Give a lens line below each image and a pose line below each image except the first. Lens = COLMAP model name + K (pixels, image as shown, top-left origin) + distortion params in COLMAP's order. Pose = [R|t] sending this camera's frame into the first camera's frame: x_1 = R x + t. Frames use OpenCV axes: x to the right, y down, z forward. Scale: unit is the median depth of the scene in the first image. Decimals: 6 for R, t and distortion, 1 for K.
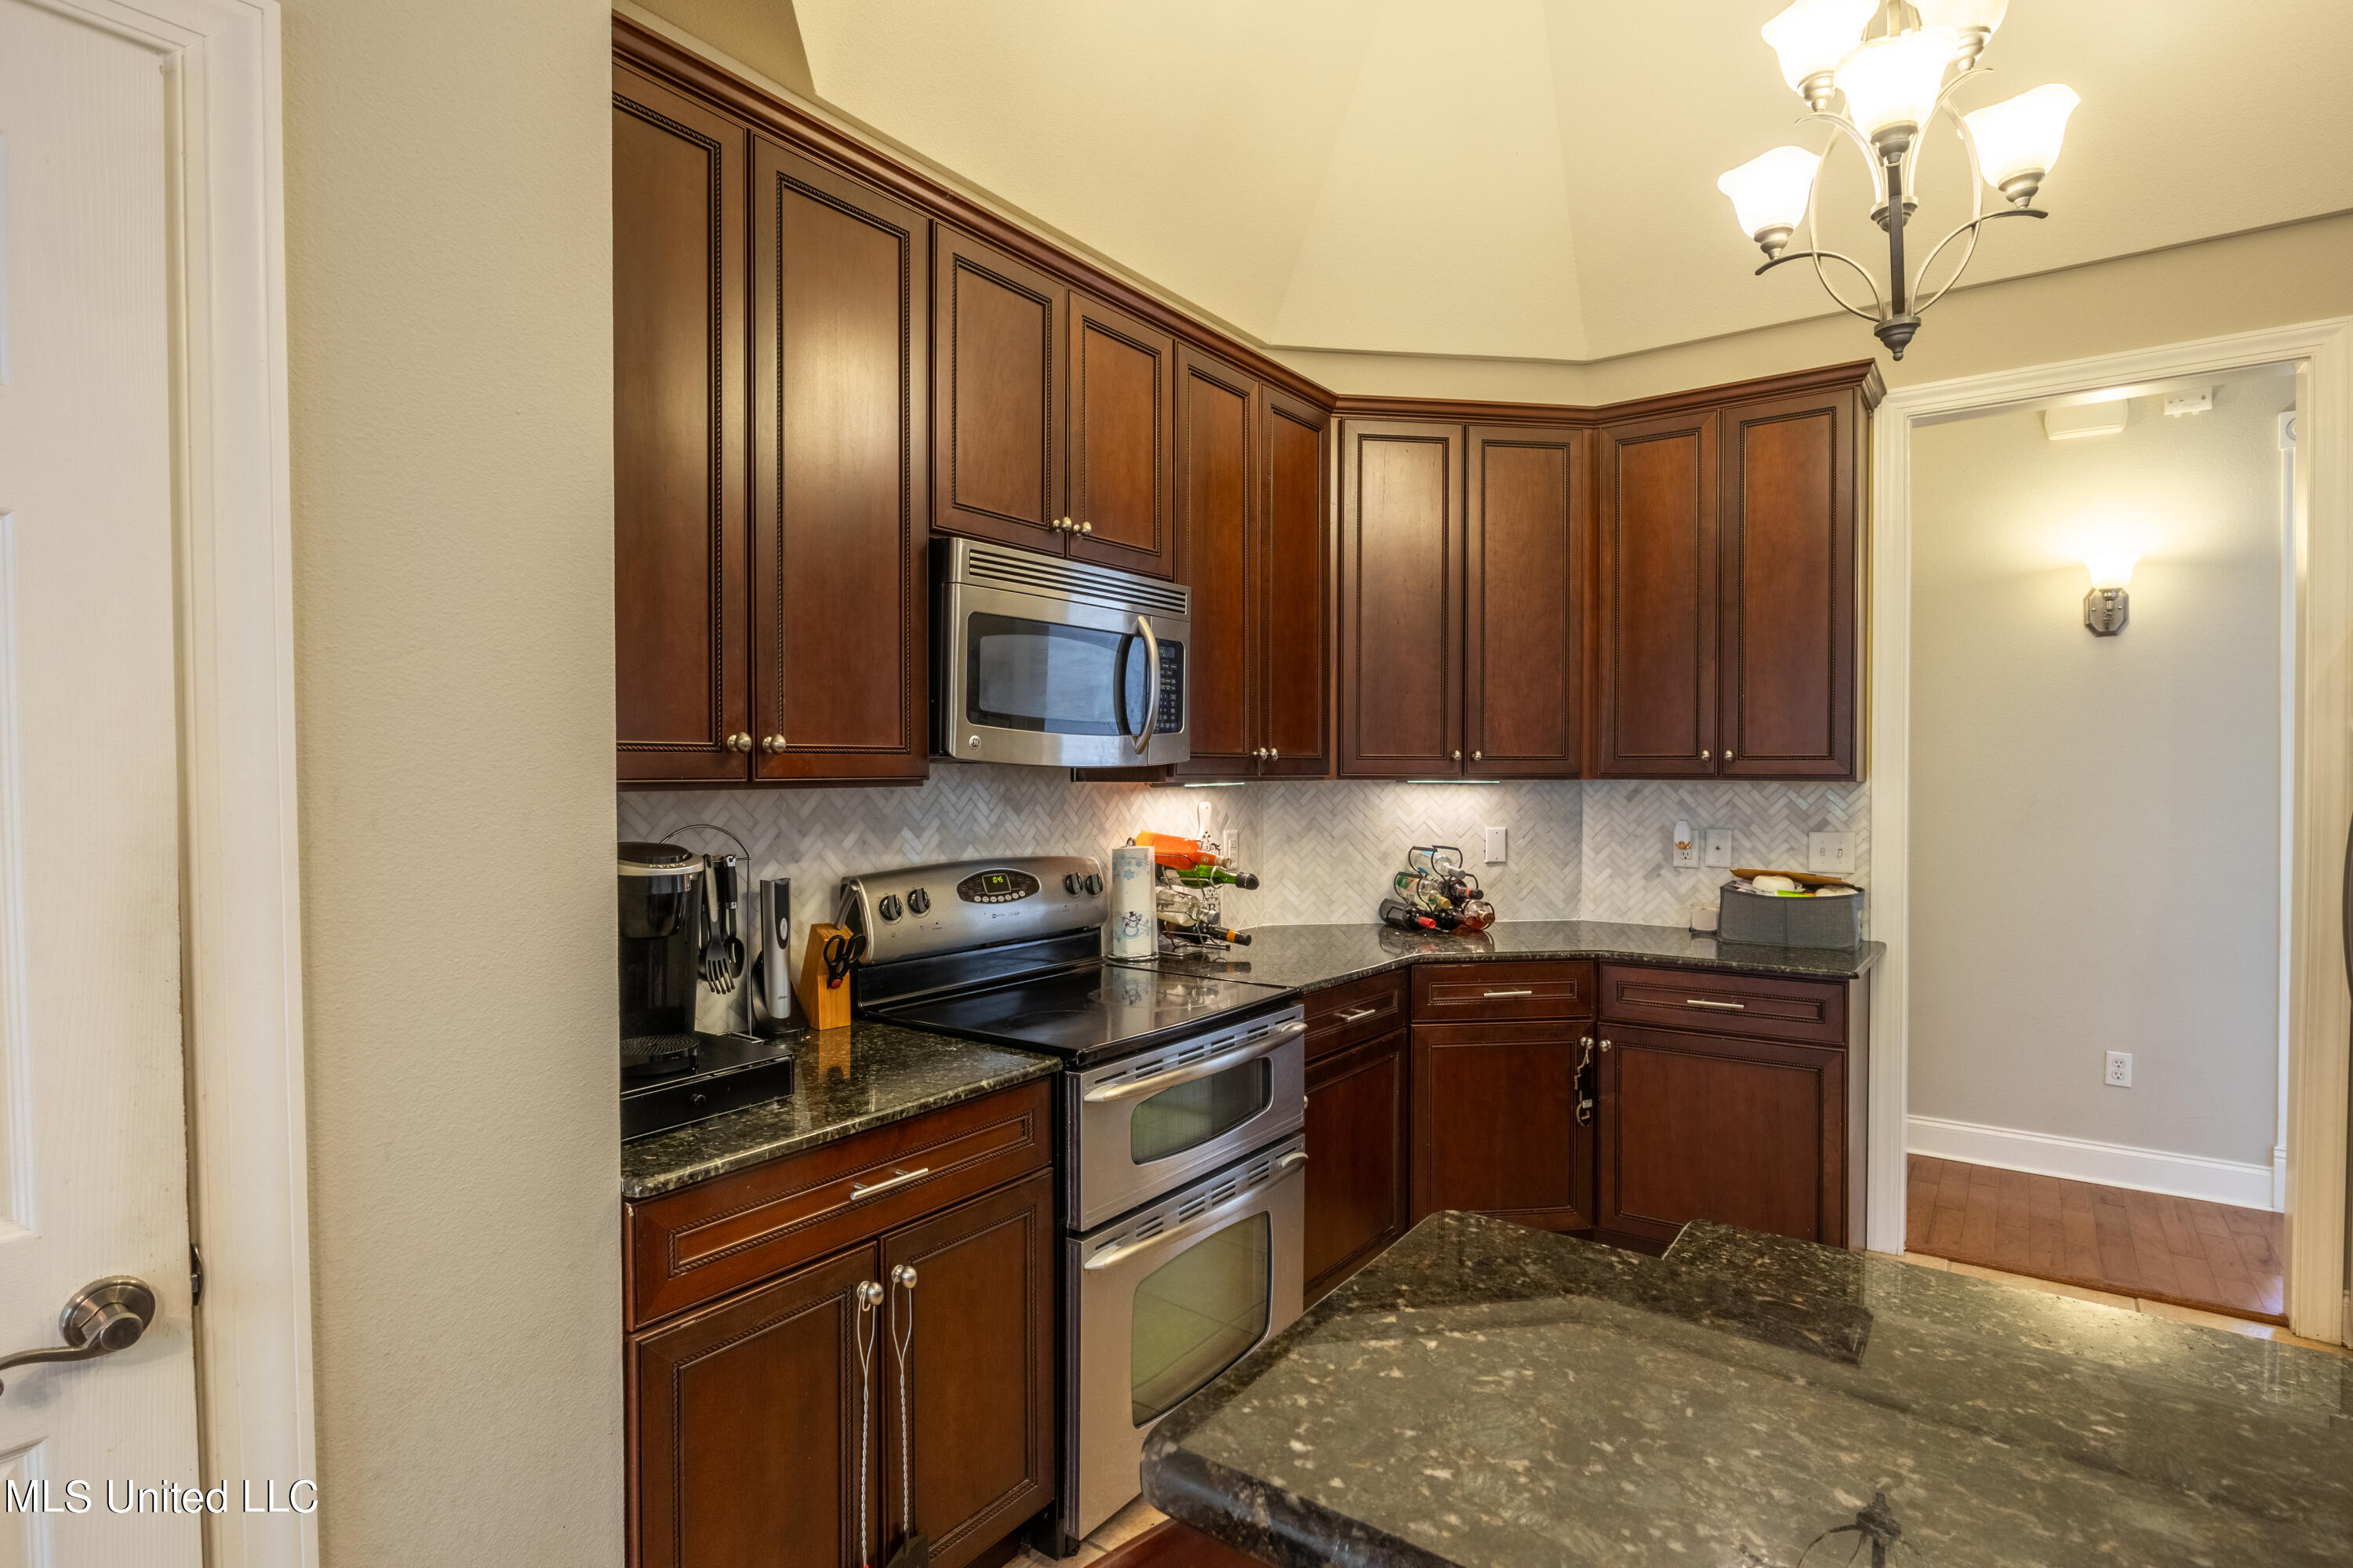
lens RADIAL K [[1167.5, 0, 1183.1], [0, 1167.5, 782.4], [0, 0, 1]] dist [-0.010034, 0.001159]
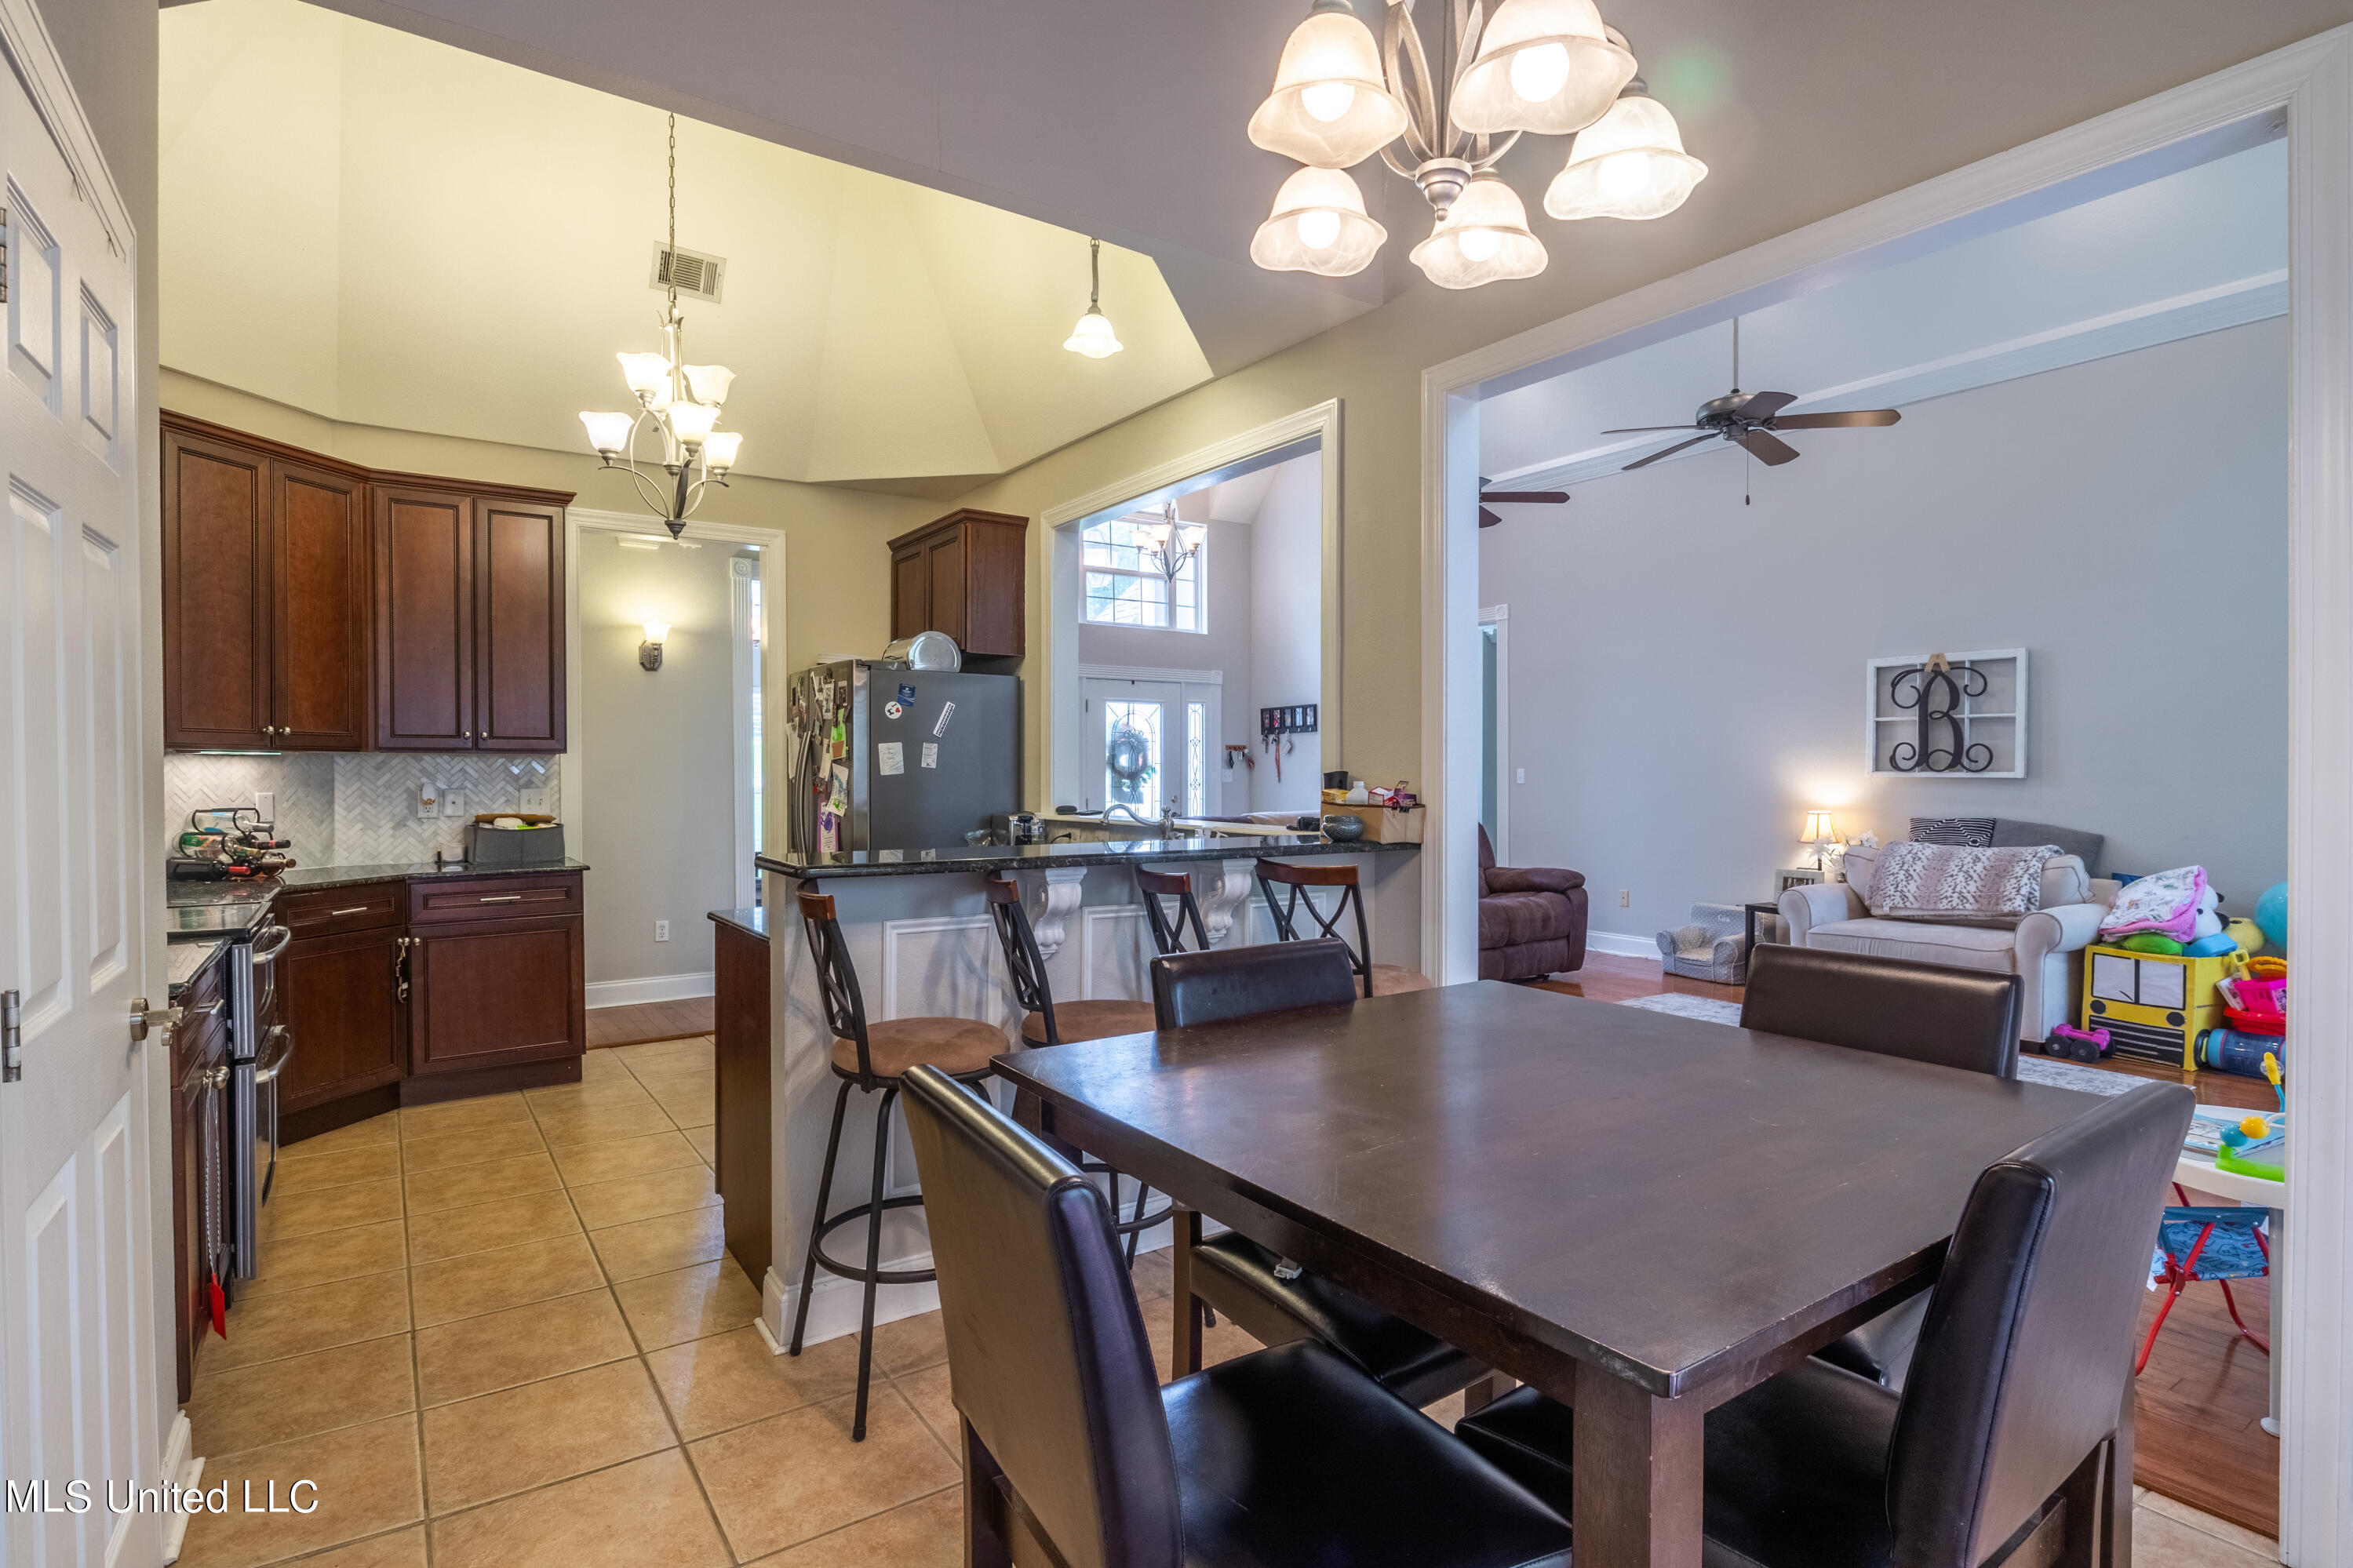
lens RADIAL K [[1167.3, 0, 1179.3], [0, 1167.3, 782.7], [0, 0, 1]] dist [-0.010034, 0.001159]
pose [[0.335523, -0.011503, 0.941962, -0.612655], [0.012555, 0.999891, 0.007738, 0.035618], [-0.941949, 0.009230, 0.335630, -0.311355]]
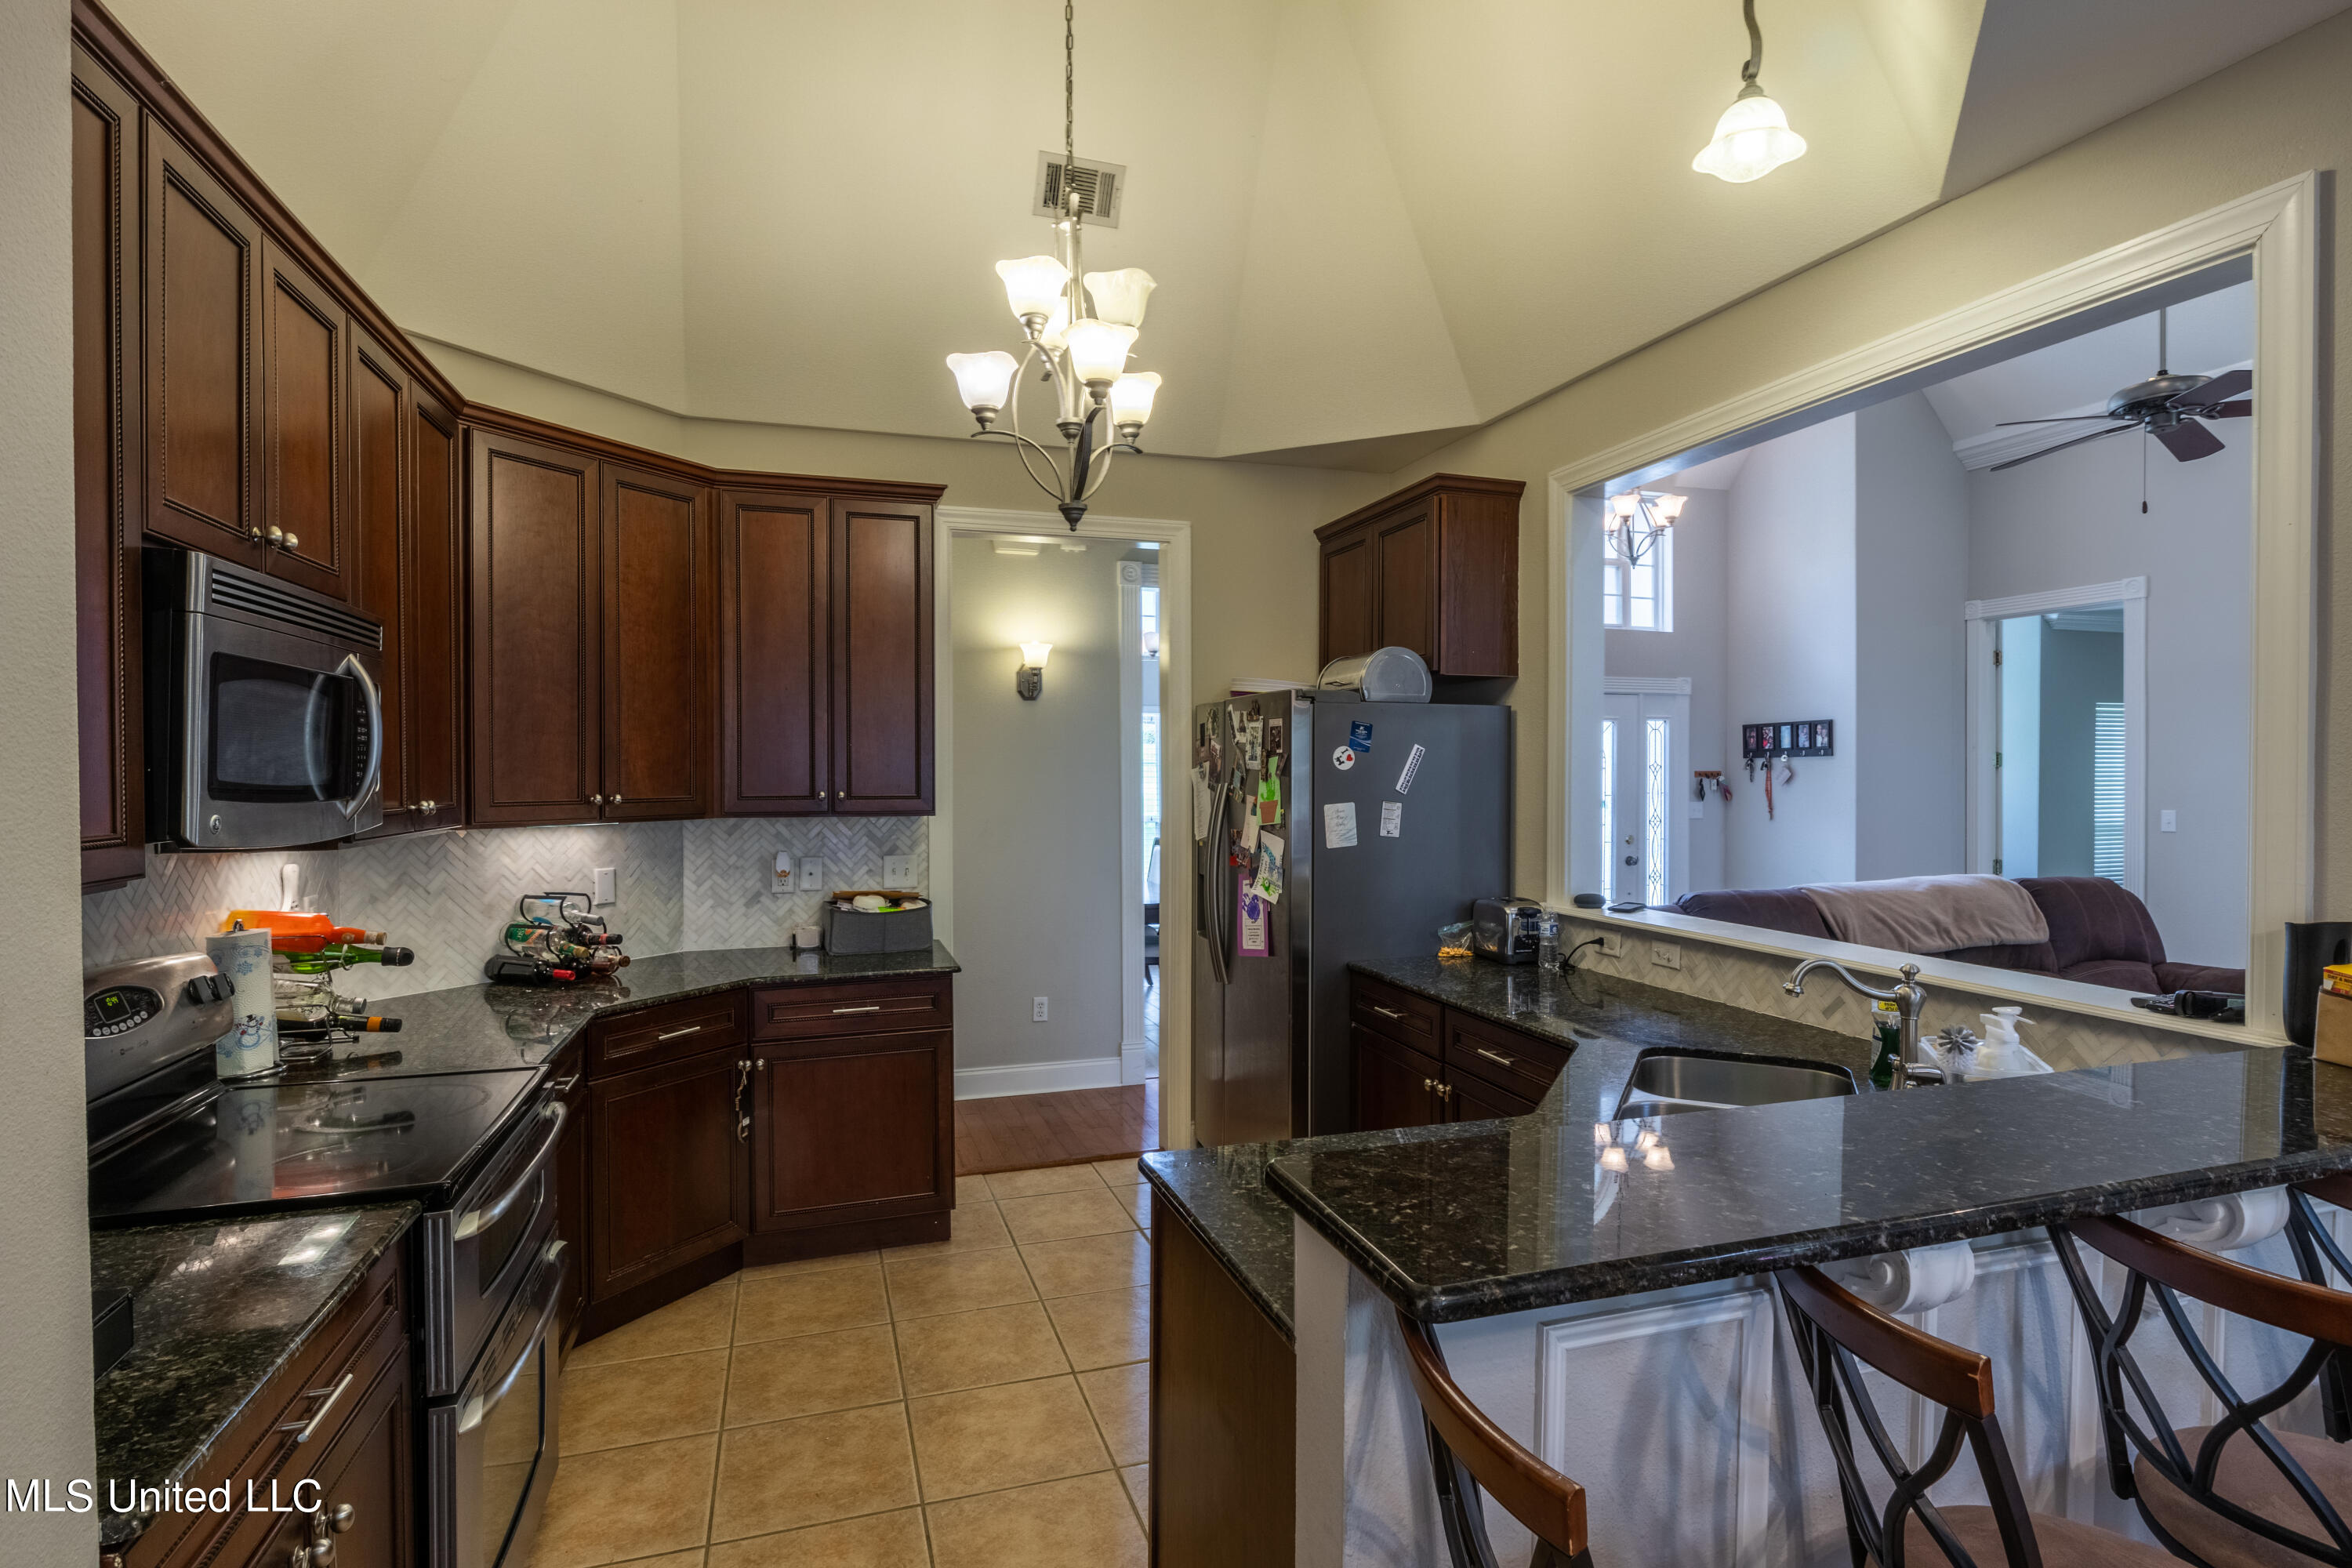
lens RADIAL K [[1166.9, 0, 1172.5], [0, 1166.9, 783.9], [0, 0, 1]] dist [-0.010034, 0.001159]
pose [[0.595066, -0.011220, 0.803598, -0.271978], [0.010953, 0.999923, 0.005851, -0.038091], [-0.803602, 0.005320, 0.595143, 0.036479]]
